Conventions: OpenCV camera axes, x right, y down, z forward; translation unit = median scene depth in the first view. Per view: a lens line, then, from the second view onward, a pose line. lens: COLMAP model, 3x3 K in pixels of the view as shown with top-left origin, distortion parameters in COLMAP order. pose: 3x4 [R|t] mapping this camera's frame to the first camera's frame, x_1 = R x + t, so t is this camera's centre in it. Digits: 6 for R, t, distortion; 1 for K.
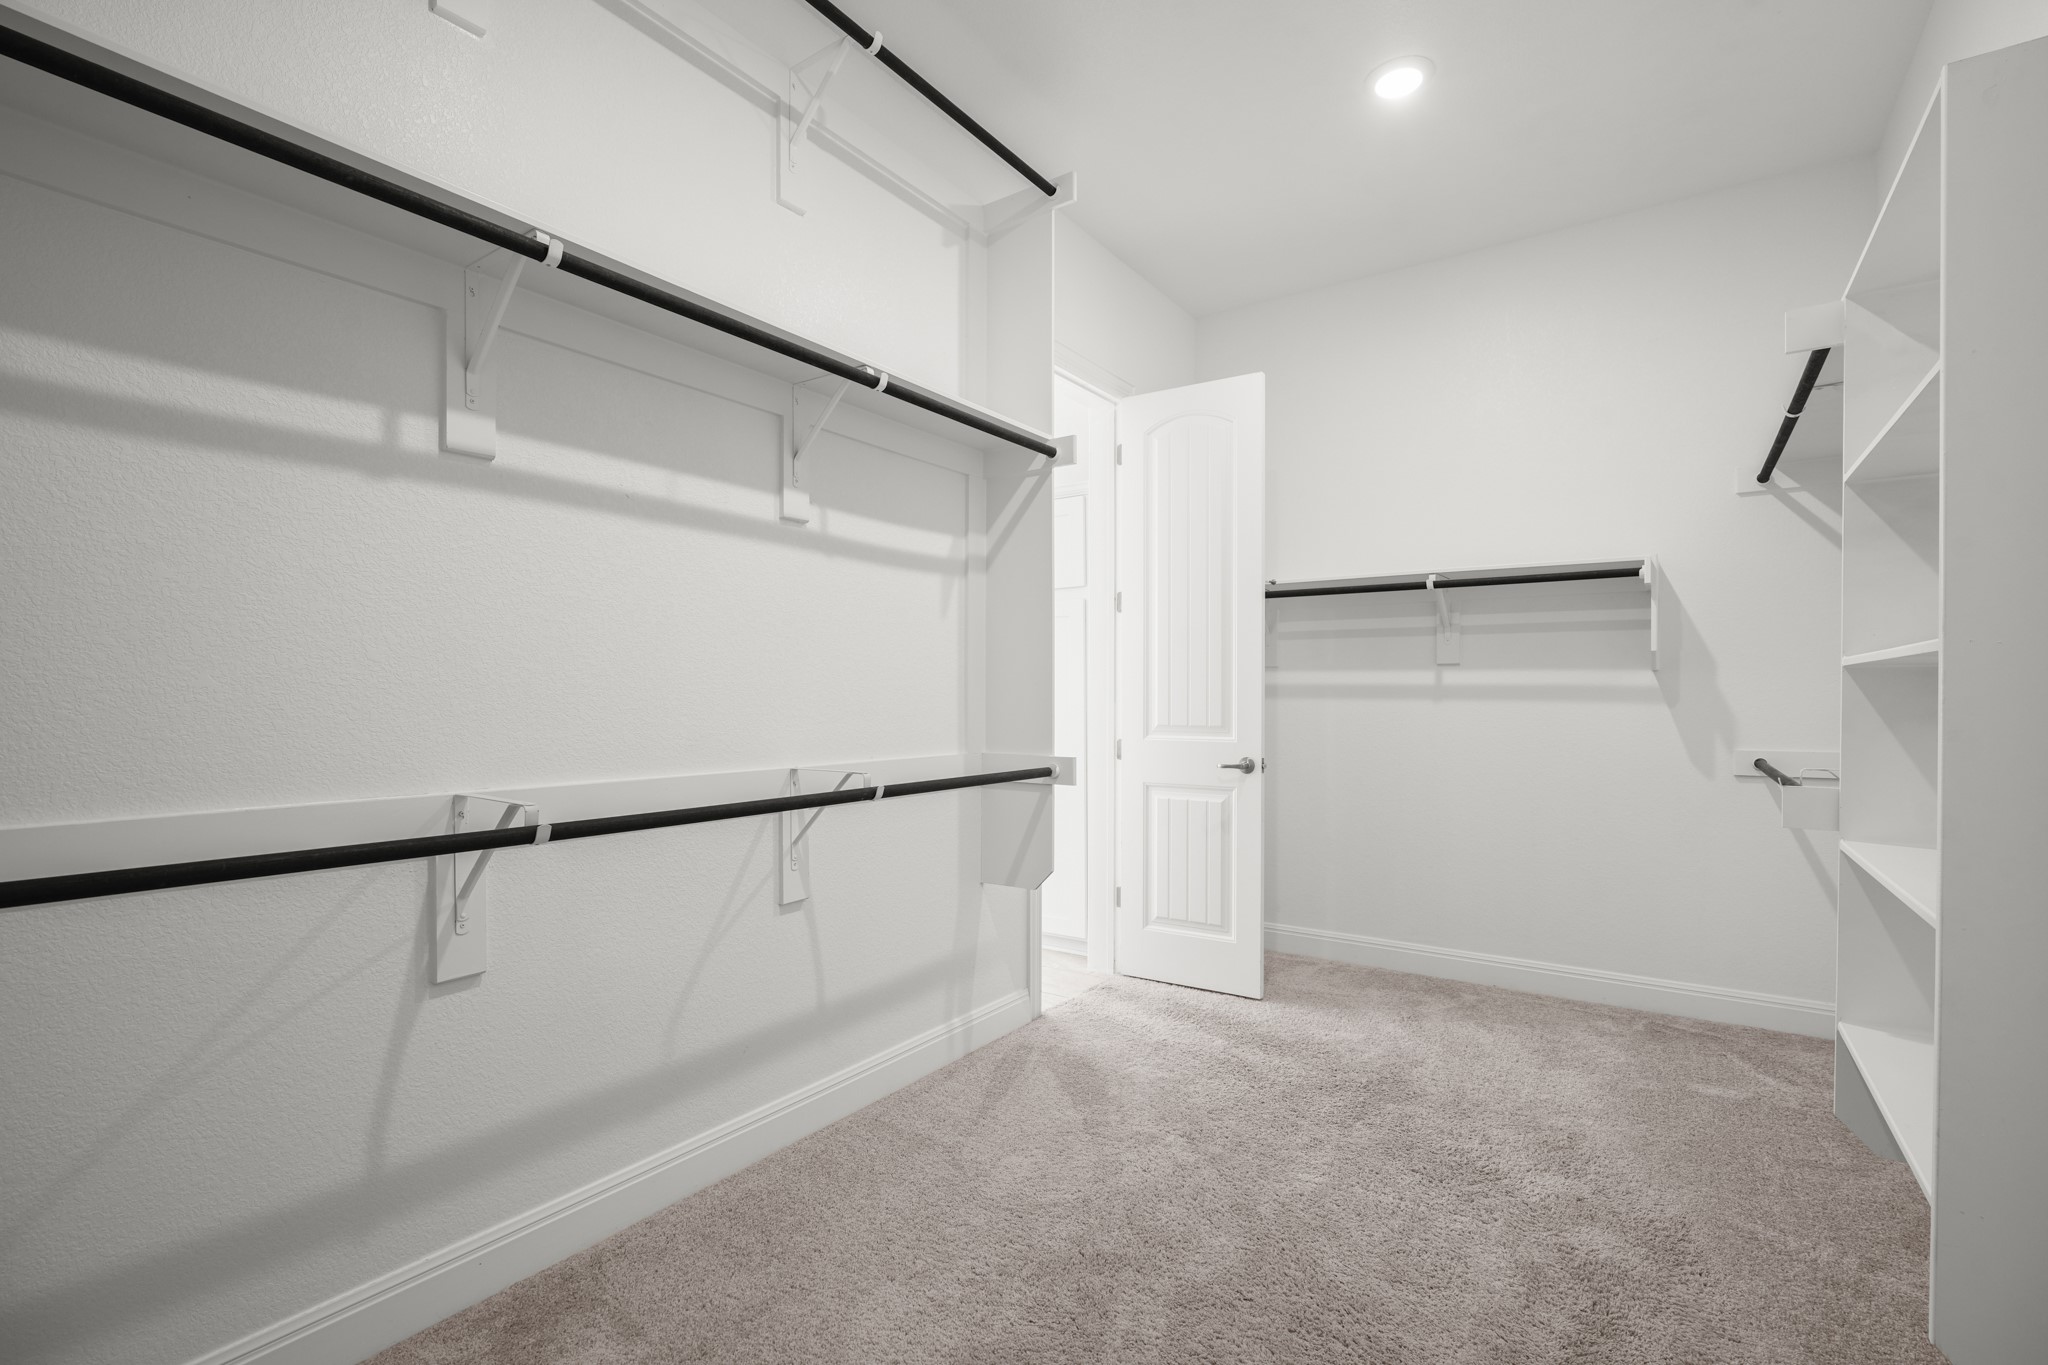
lens RADIAL K [[981.8, 0, 1028.6], [0, 981.8, 712.5], [0, 0, 1]] dist [0.074137, -0.028512]
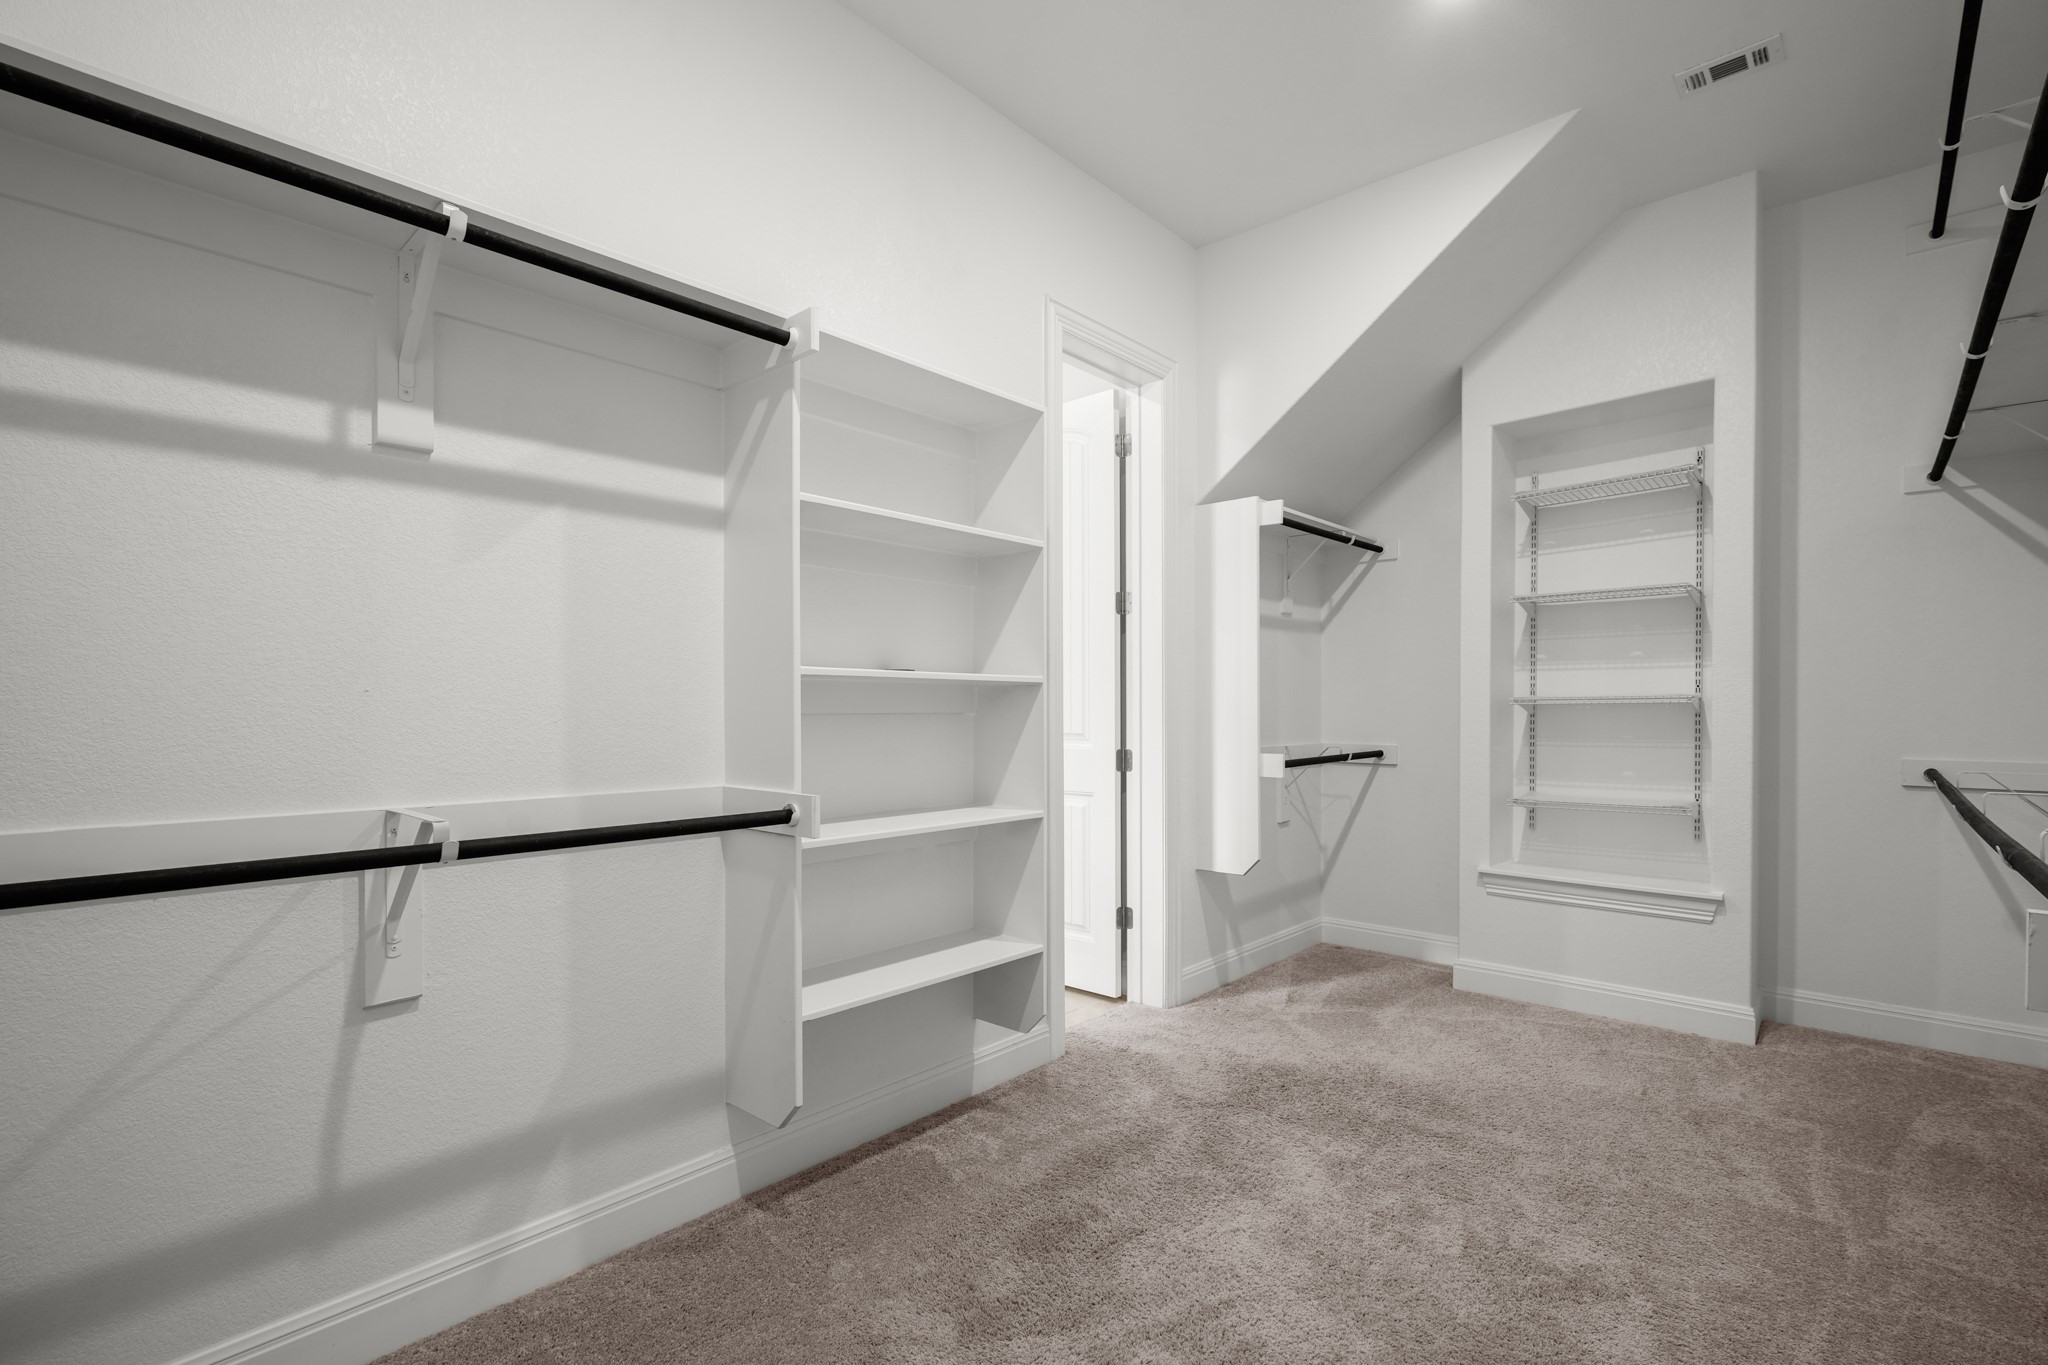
lens RADIAL K [[930.7, 0, 1023.2], [0, 930.7, 695.6], [0, 0, 1]] dist [-0.009695, 0.000257]
pose [[0.988010, 0.000863, -0.154391, 0.159592], [-0.005092, 0.999623, -0.026994, -0.002816], [0.154309, 0.027457, 0.987641, 0.232565]]
